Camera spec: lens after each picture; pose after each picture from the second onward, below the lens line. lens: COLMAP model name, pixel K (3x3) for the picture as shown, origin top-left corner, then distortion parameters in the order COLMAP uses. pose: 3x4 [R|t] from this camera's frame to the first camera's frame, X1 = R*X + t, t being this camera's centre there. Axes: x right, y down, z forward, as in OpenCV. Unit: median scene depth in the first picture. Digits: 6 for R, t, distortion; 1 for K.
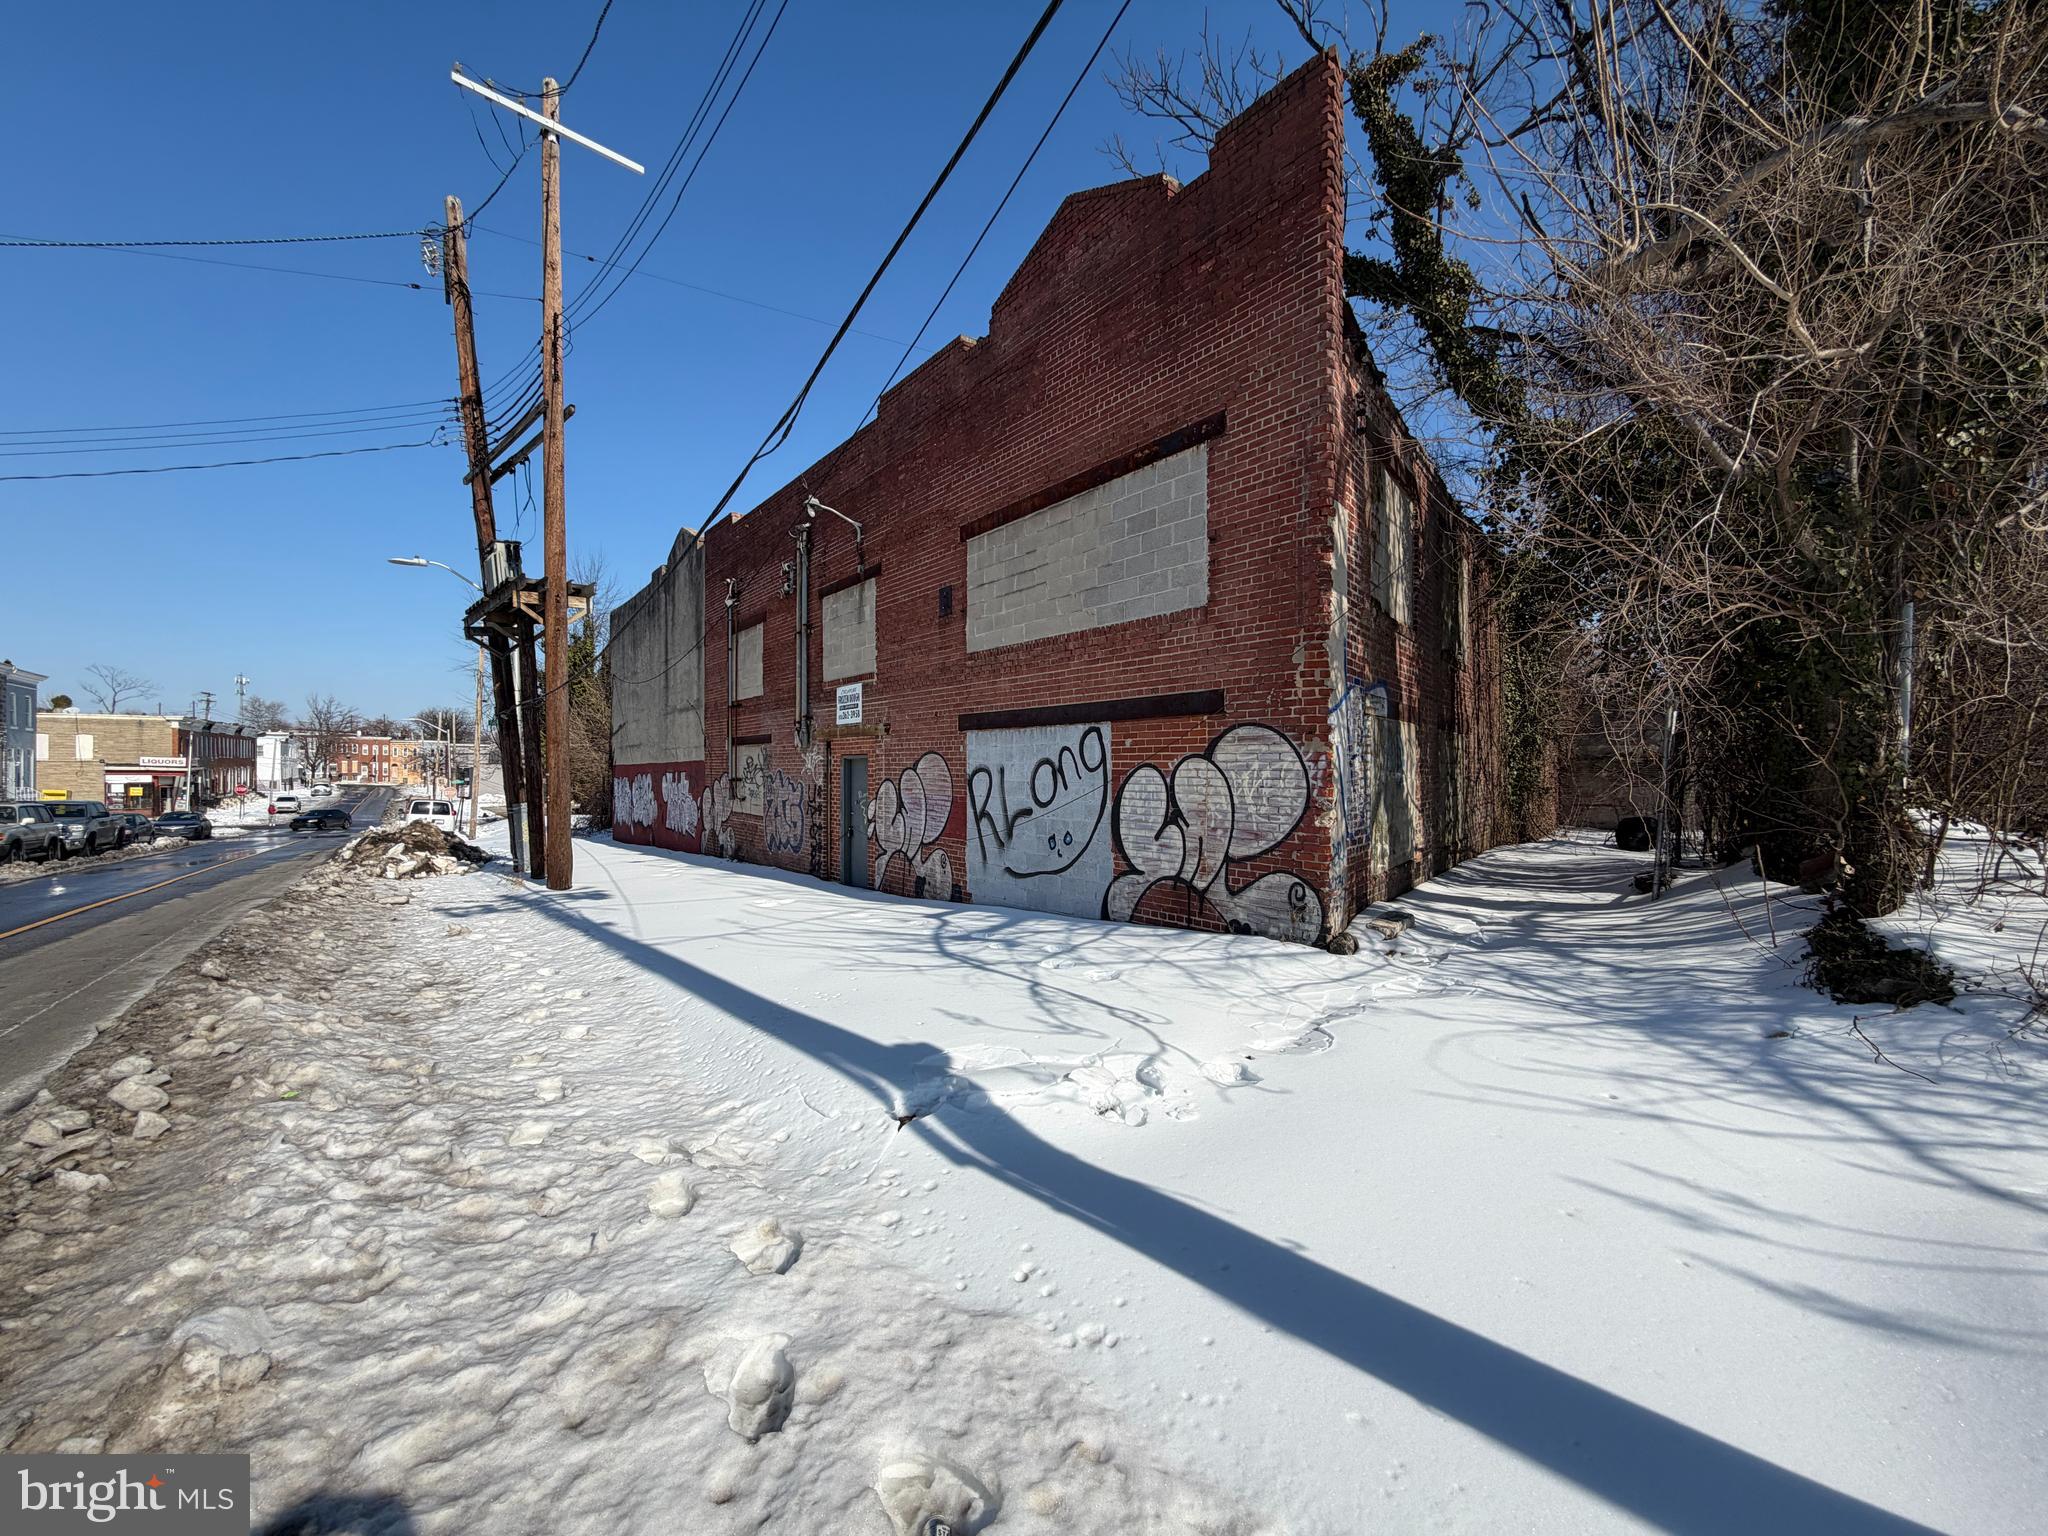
lens RADIAL K [[814.7, 0, 1022.1], [0, 814.7, 783.8], [0, 0, 1]] dist [0.001434, -0.000703]
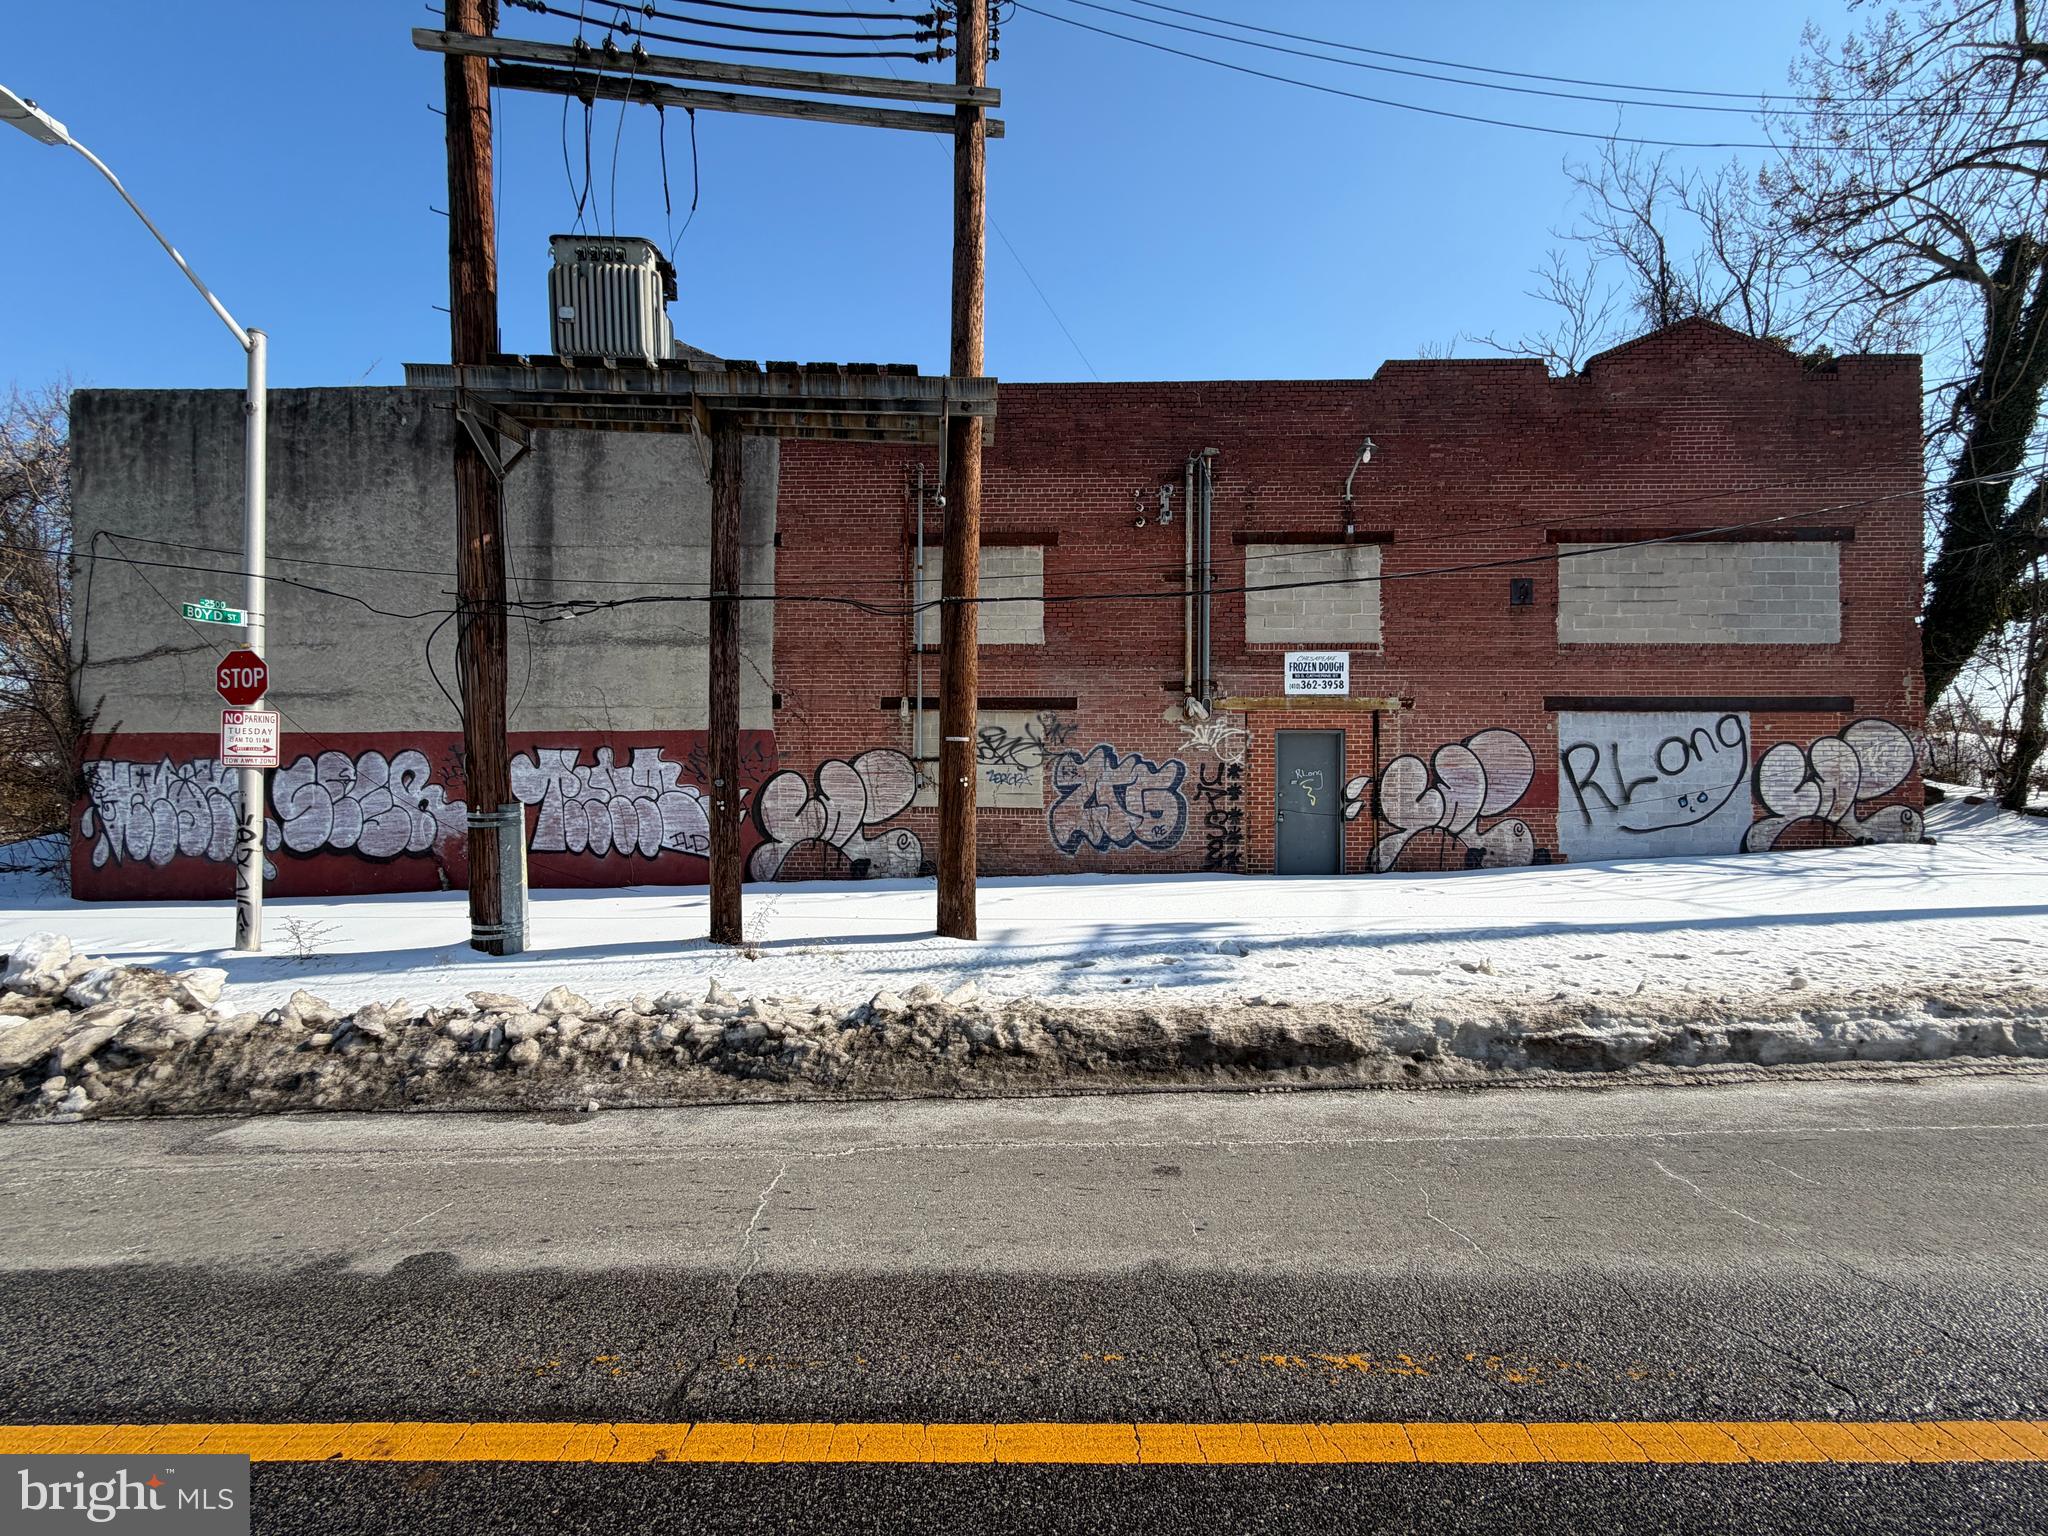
lens RADIAL K [[814.7, 0, 1024.1], [0, 814.7, 764.2], [0, 0, 1]] dist [0.001434, -0.000703]
pose [[0.629810, -0.003807, 0.776740, -1.532177], [0.011947, 0.999917, -0.004787, 0.005368], [-0.776658, 0.012295, 0.629803, 0.935169]]
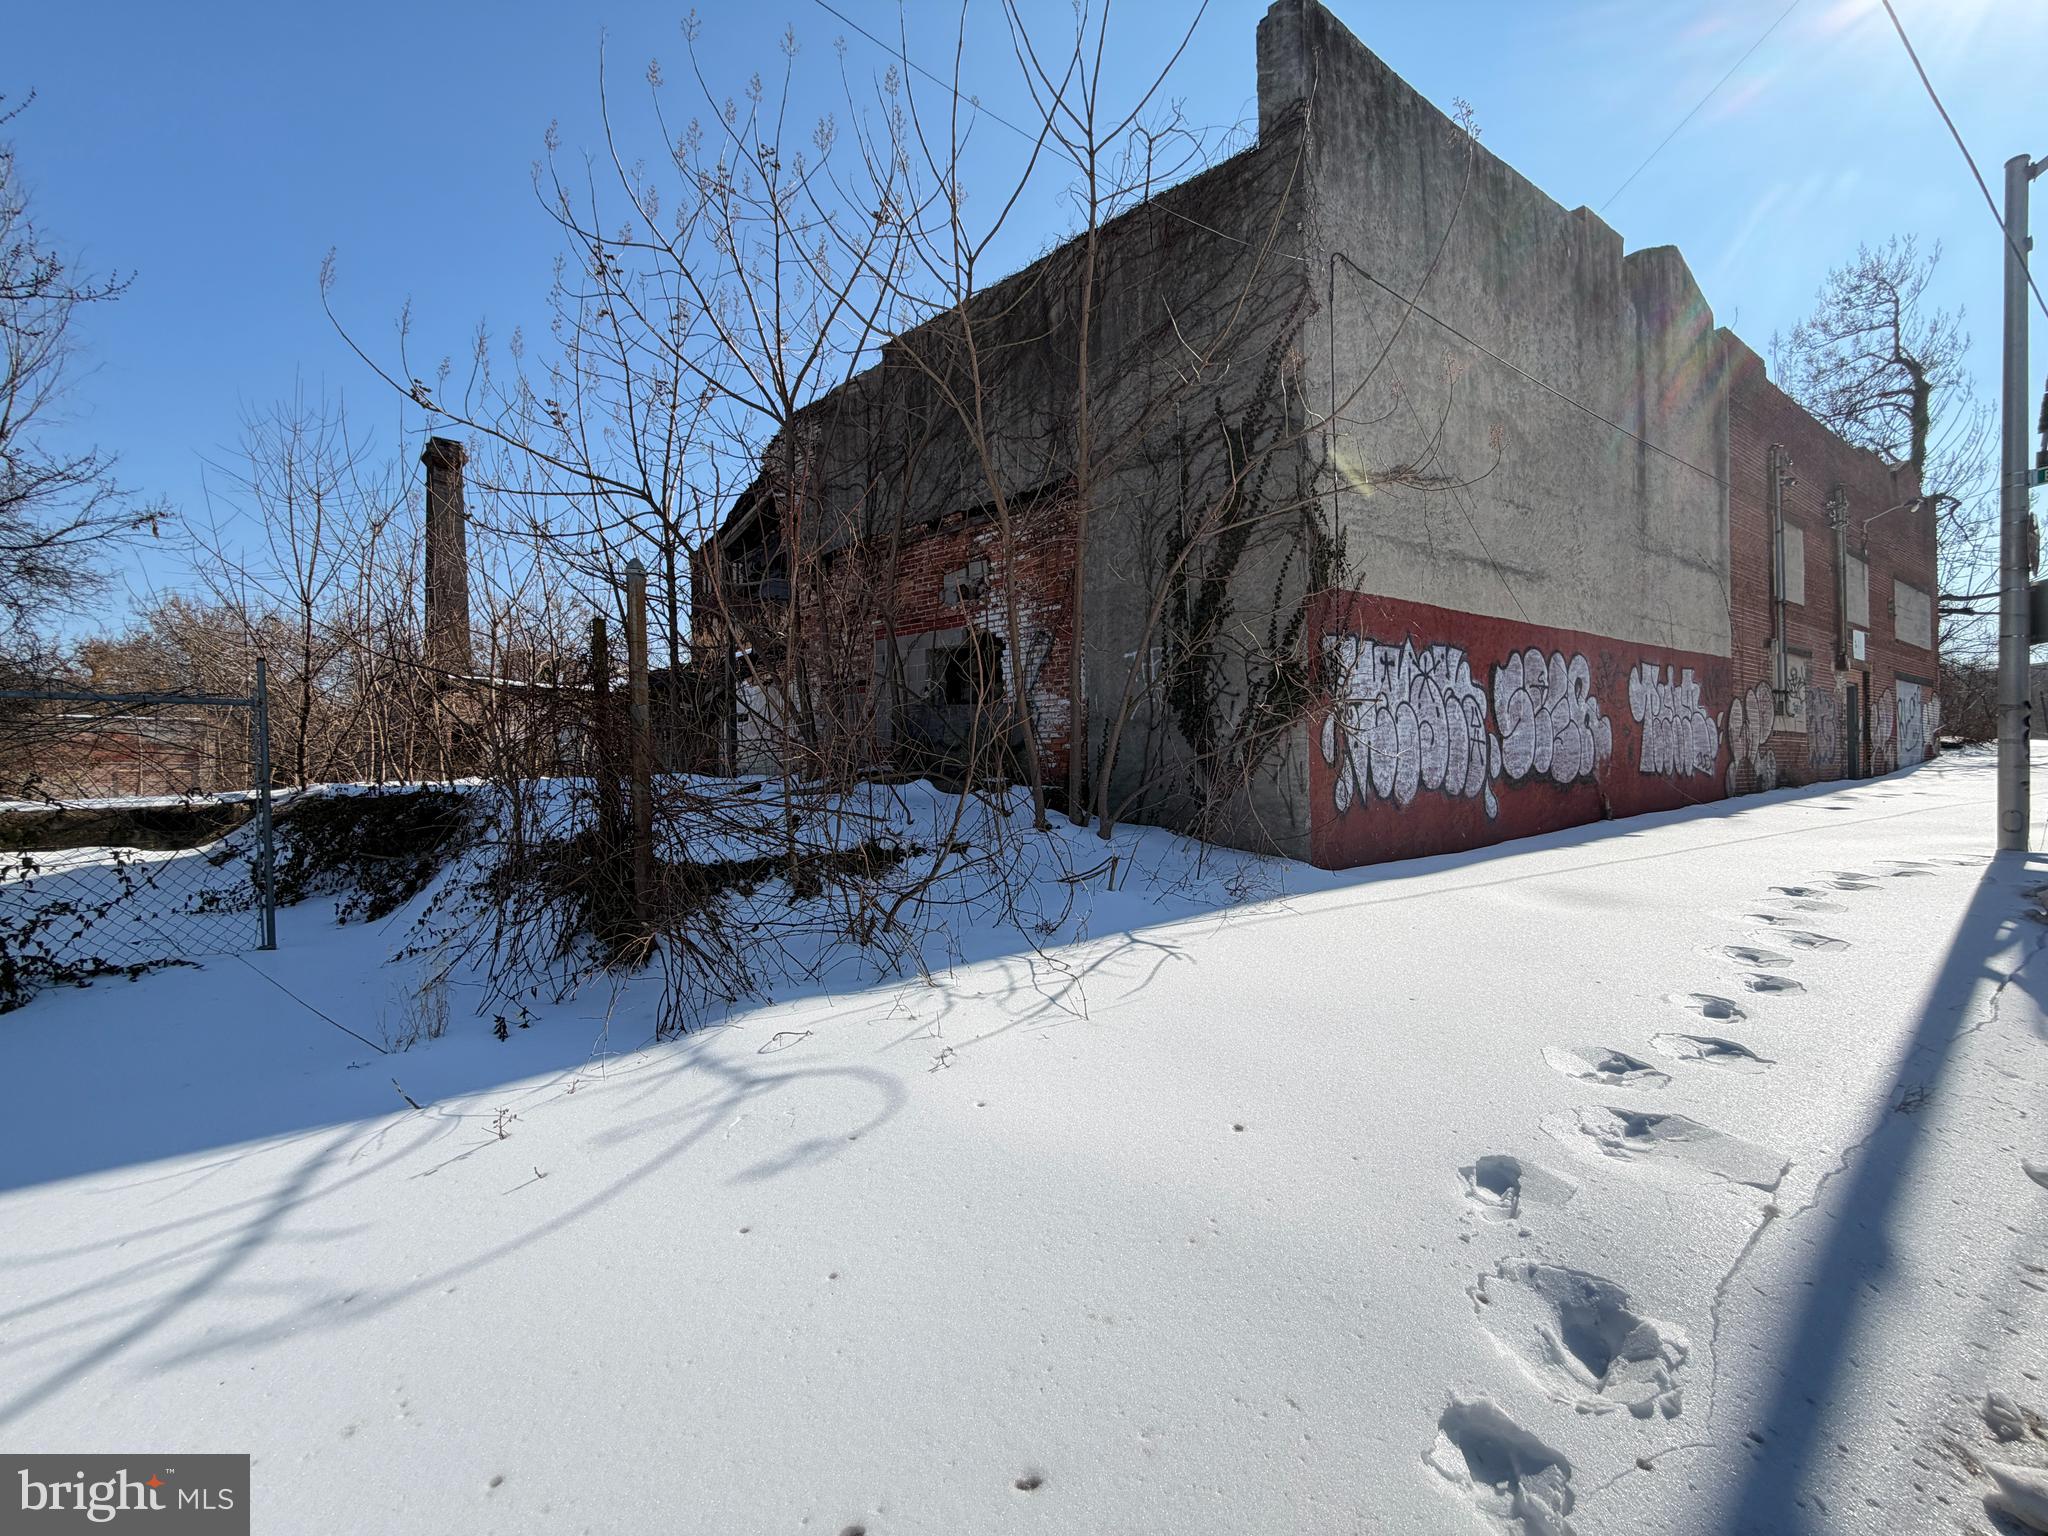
lens RADIAL K [[814.7, 0, 1024.9], [0, 814.7, 761.2], [0, 0, 1]] dist [0.001434, -0.000703]
pose [[0.047983, -0.003462, 0.998842, -2.248405], [0.020063, 0.999796, 0.002501, 0.089210], [-0.998647, 0.019920, 0.048042, 3.183126]]
